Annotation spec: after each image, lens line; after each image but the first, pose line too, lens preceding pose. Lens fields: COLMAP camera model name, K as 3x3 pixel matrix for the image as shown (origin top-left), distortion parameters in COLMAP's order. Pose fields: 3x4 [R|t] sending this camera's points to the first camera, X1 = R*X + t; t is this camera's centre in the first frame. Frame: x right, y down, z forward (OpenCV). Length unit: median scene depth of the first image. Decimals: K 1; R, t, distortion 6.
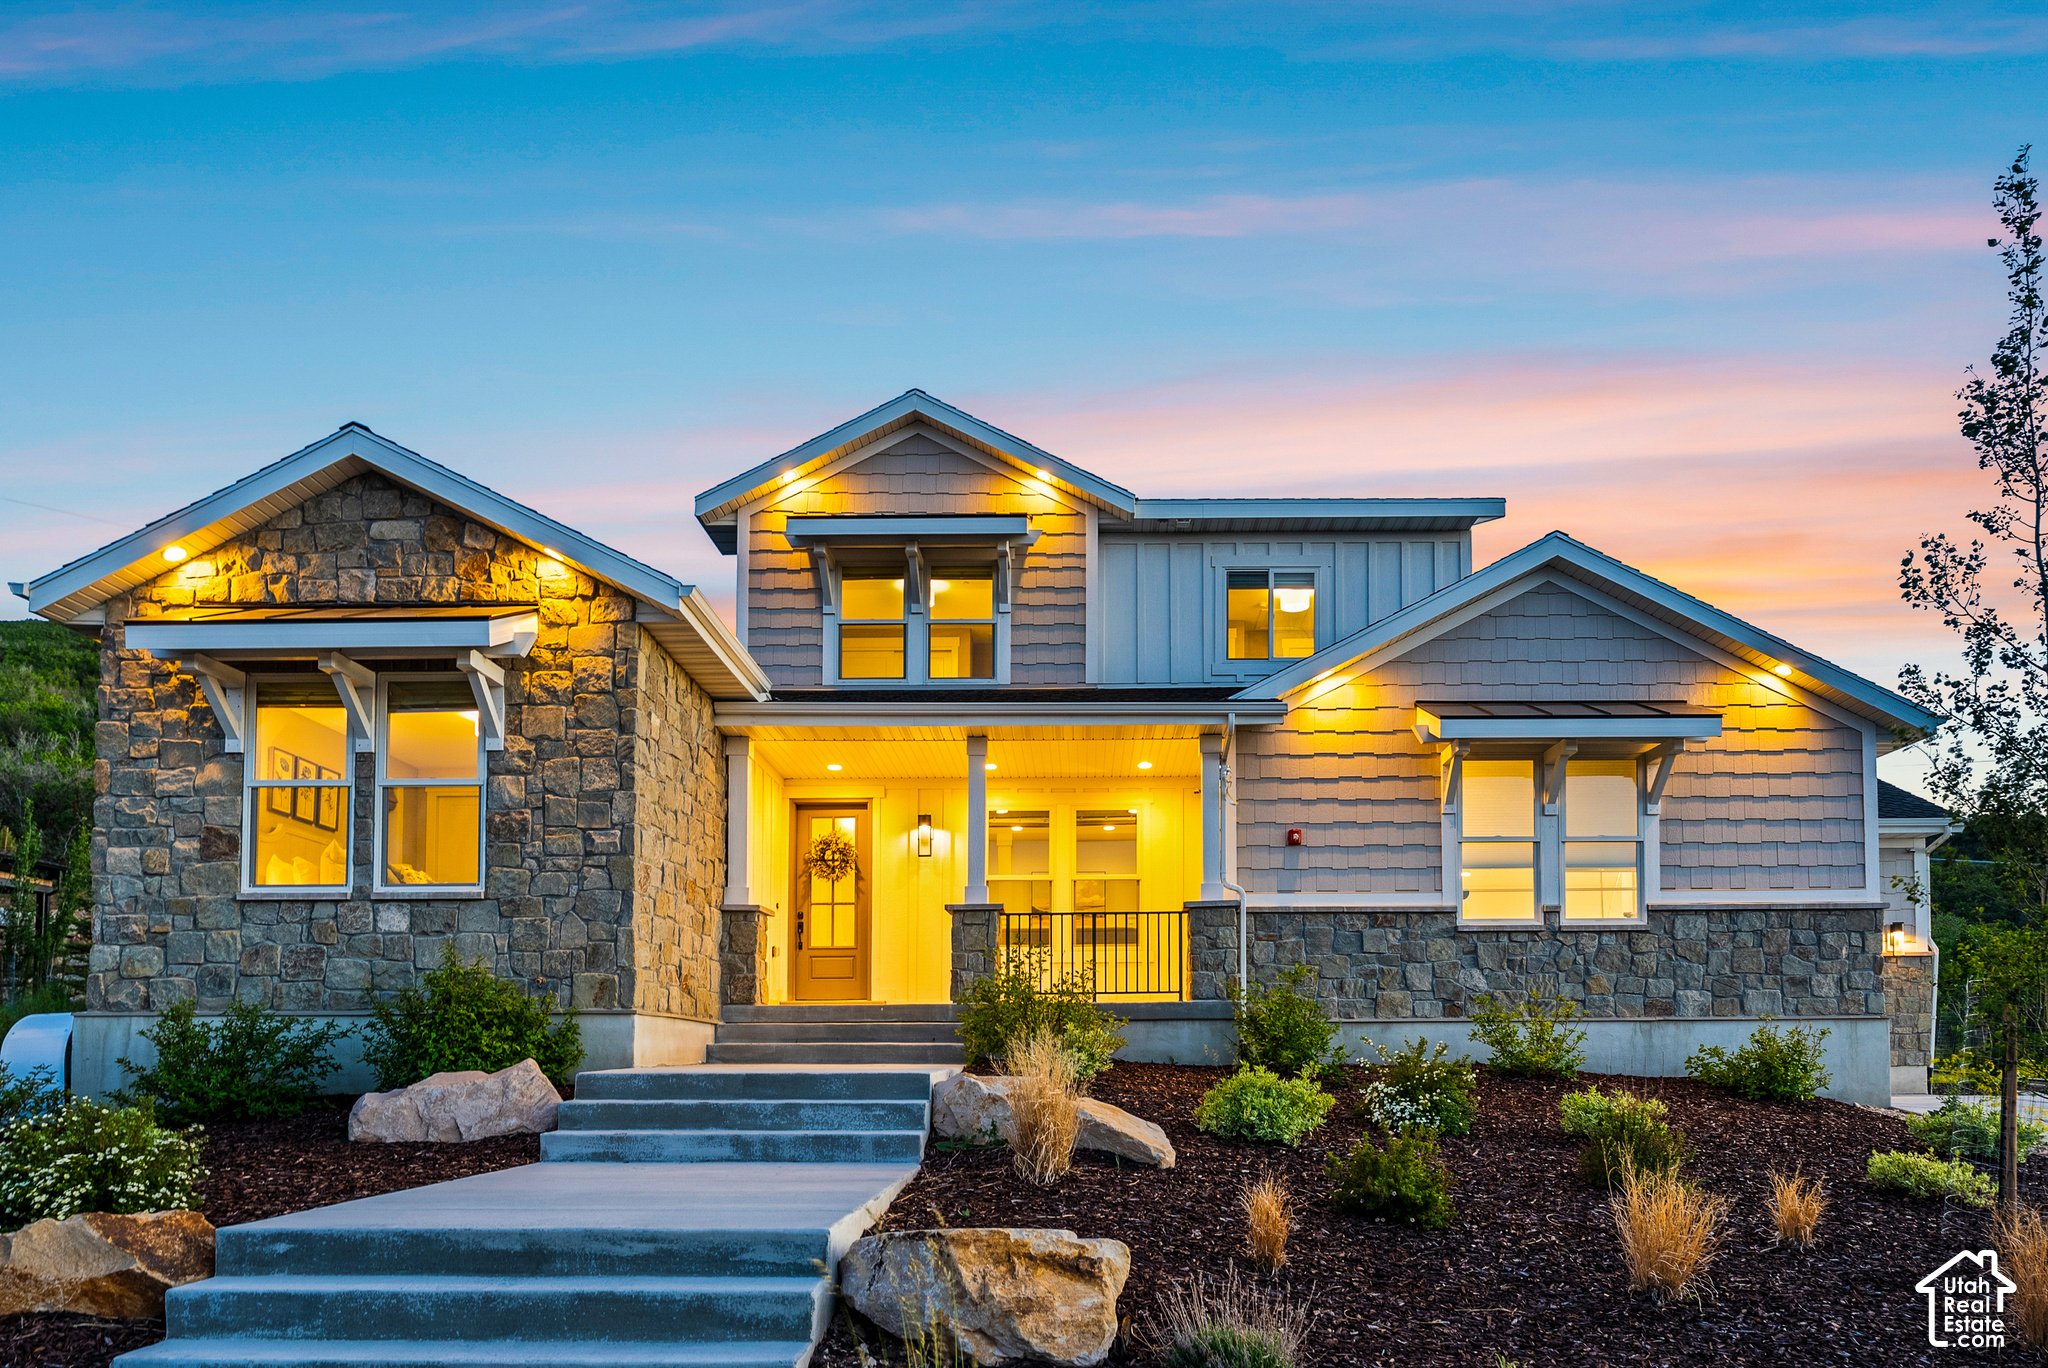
lens RADIAL K [[1289.5, 0, 1024.0], [0, 1289.5, 684.0], [0, 0, 1]] dist [-0.002846, 0.001000]
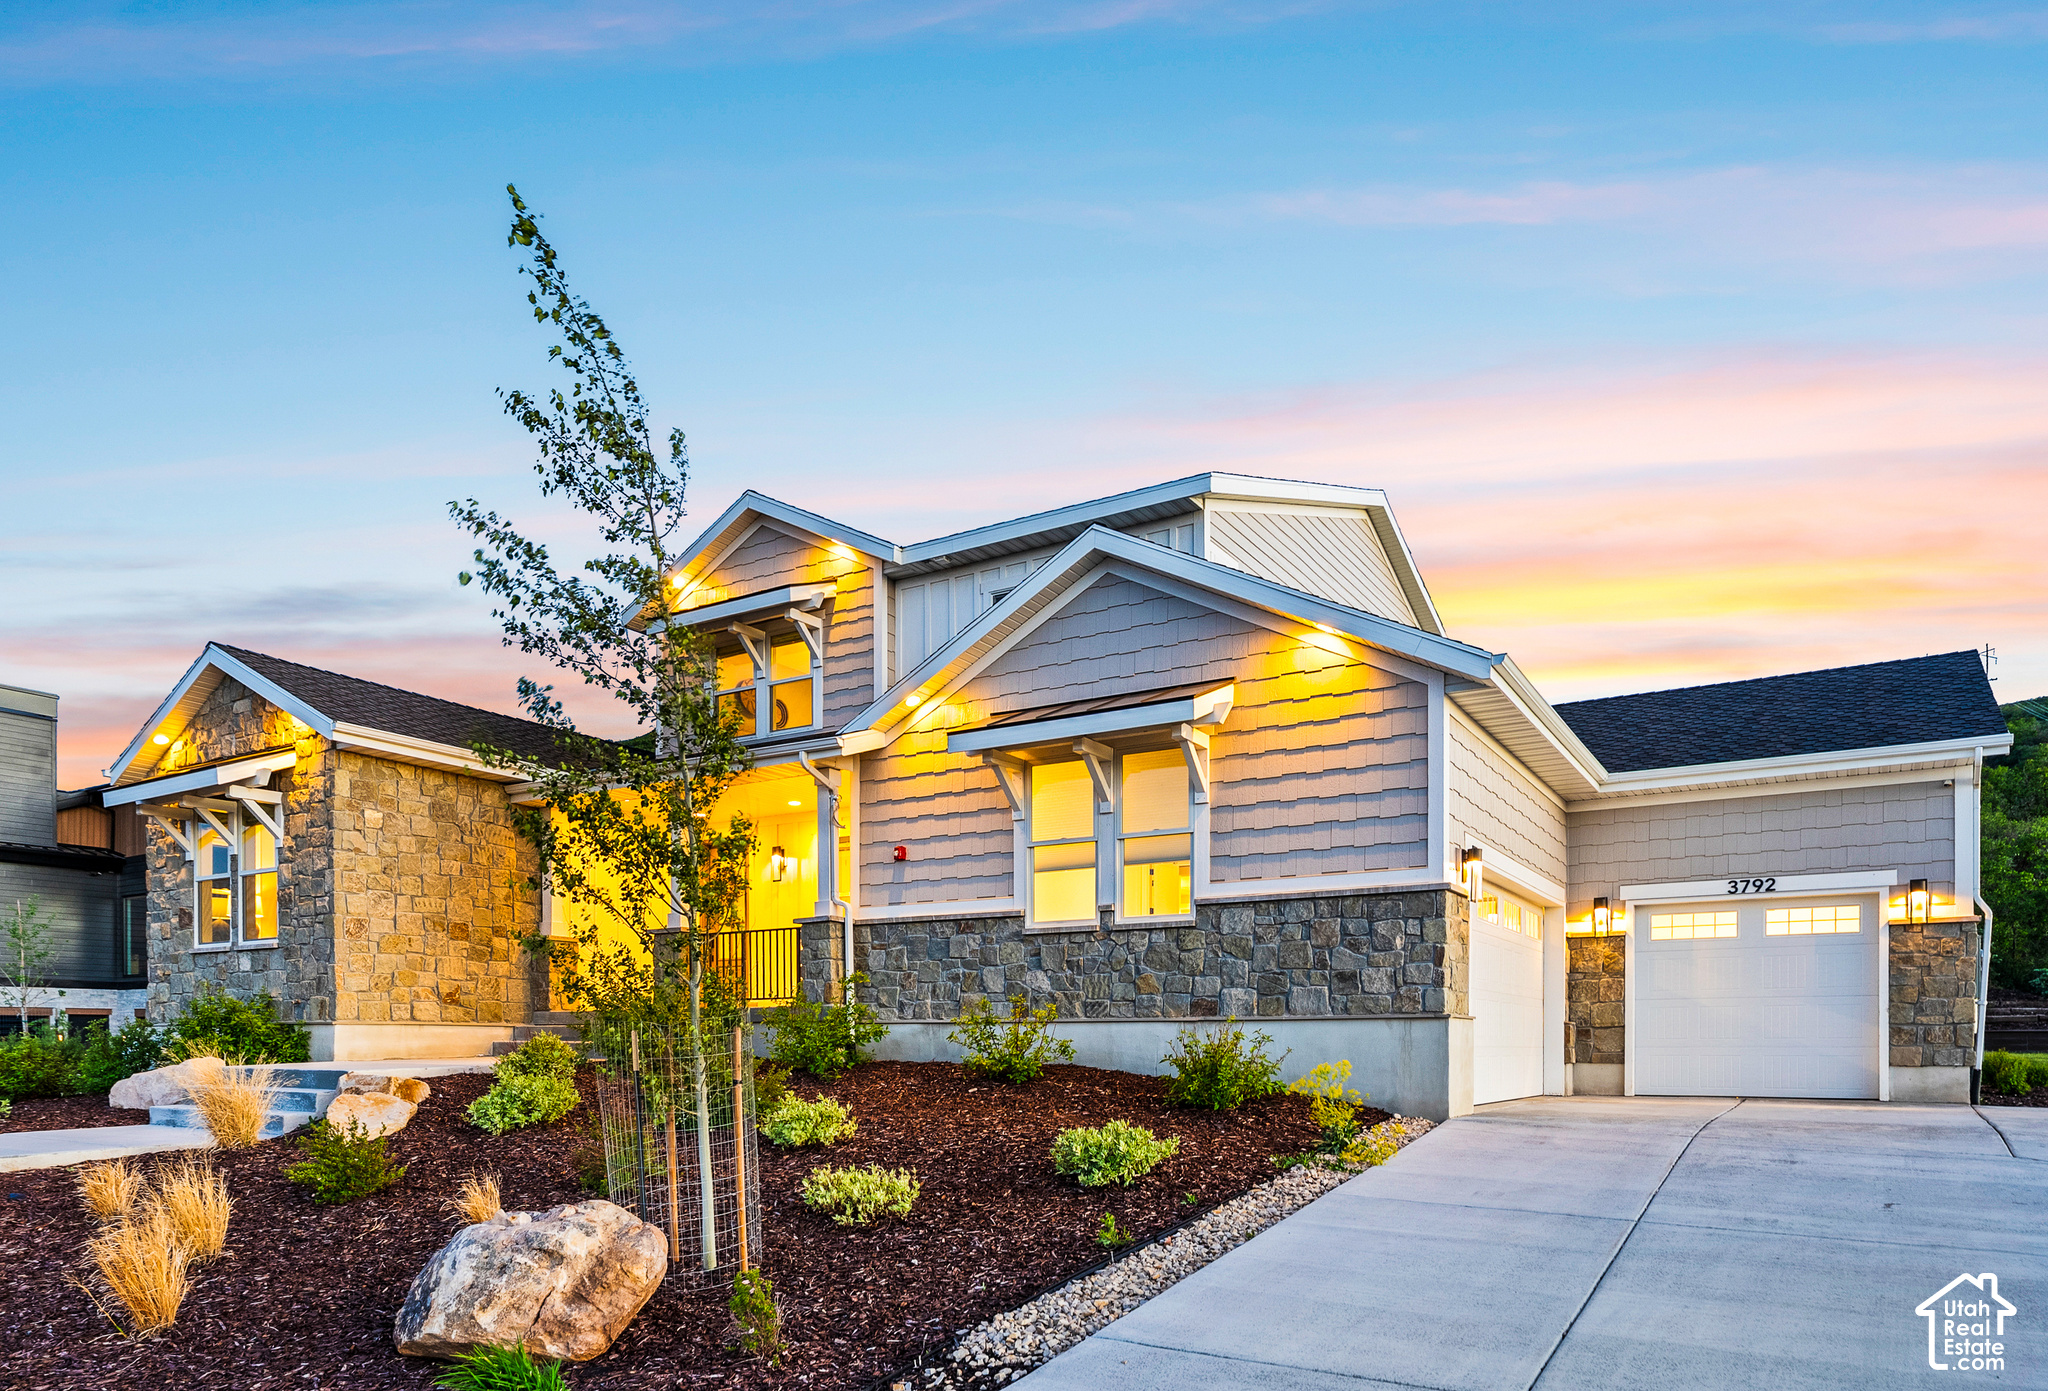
lens RADIAL K [[1234.3, 0, 1024.0], [0, 1234.3, 695.5], [0, 0, 1]] dist [-0.002283, -0.000071]
pose [[0.860298, -0.133396, -0.492028, 0.842313], [0.141862, 0.989679, -0.020274, 0.023104], [0.489655, -0.052358, 0.870343, 0.152876]]
